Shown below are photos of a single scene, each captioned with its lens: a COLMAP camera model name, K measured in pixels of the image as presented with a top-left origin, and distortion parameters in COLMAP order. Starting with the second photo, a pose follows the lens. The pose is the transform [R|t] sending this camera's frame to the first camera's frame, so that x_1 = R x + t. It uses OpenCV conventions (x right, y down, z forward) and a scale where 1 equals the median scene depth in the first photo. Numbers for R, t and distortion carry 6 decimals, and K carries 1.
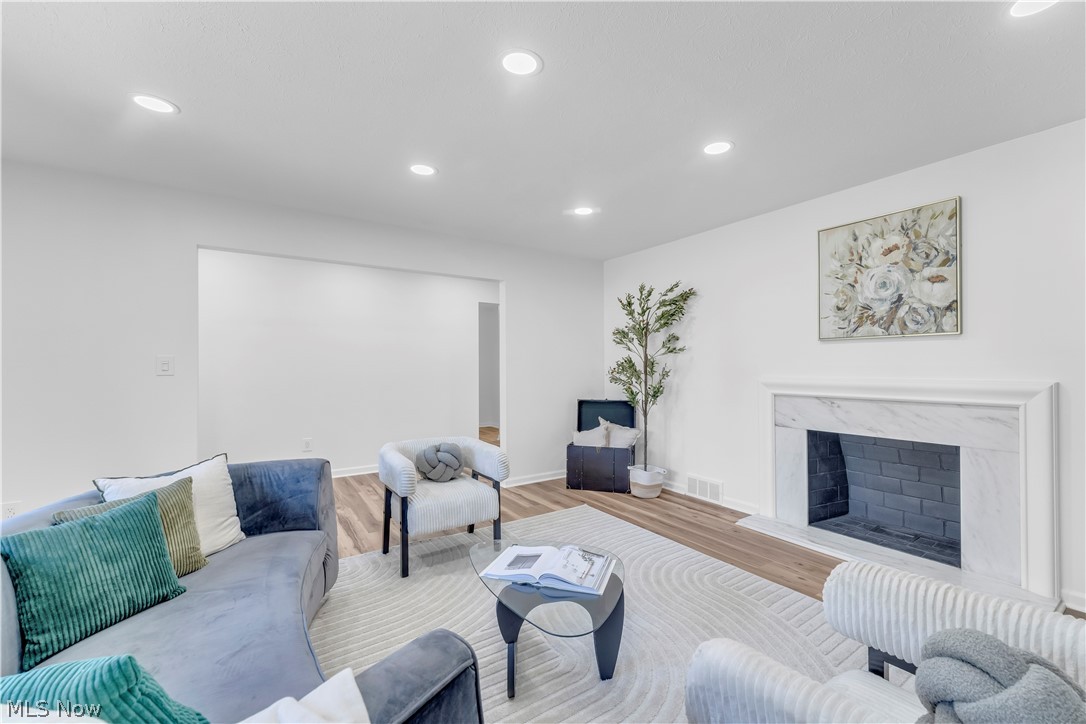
lens RADIAL K [[450.1, 0, 548.4], [0, 450.1, 361.8], [0, 0, 1]] dist [-0.002334, -0.001096]
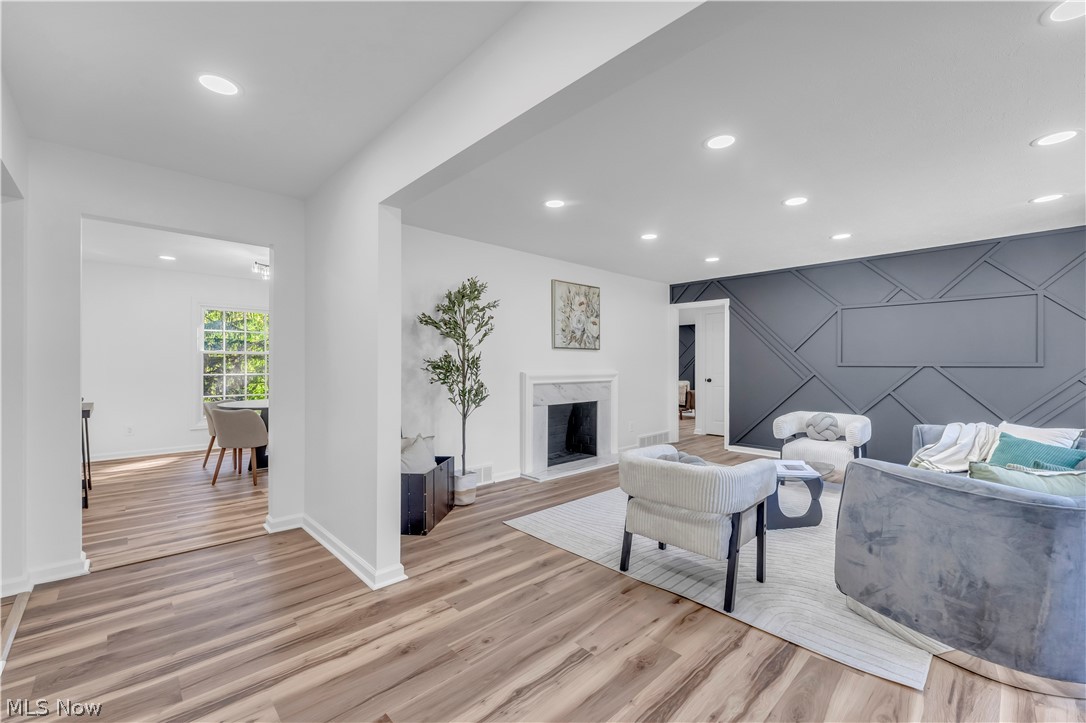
lens RADIAL K [[450.1, 0, 535.6], [0, 450.1, 363.4], [0, 0, 1]] dist [-0.002334, -0.001096]
pose [[-0.168353, 0.004272, 0.985717, -1.057050], [-0.012513, 0.999901, -0.006471, 0.019433], [-0.985647, -0.013424, -0.168283, 1.458362]]
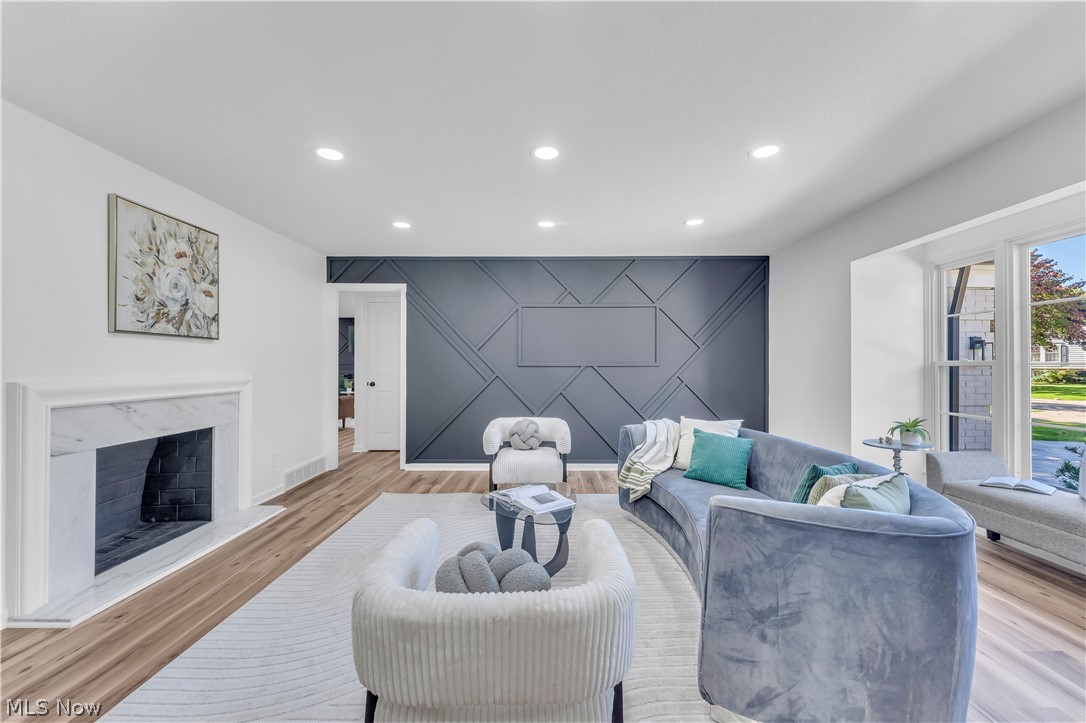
lens RADIAL K [[450.1, 0, 538.0], [0, 450.1, 361.5], [0, 0, 1]] dist [-0.002334, -0.001096]
pose [[-0.828145, 0.006350, 0.560478, -0.510543], [-0.004593, 0.999825, -0.018114, 0.017187], [-0.560495, -0.017575, -0.827971, 1.351614]]
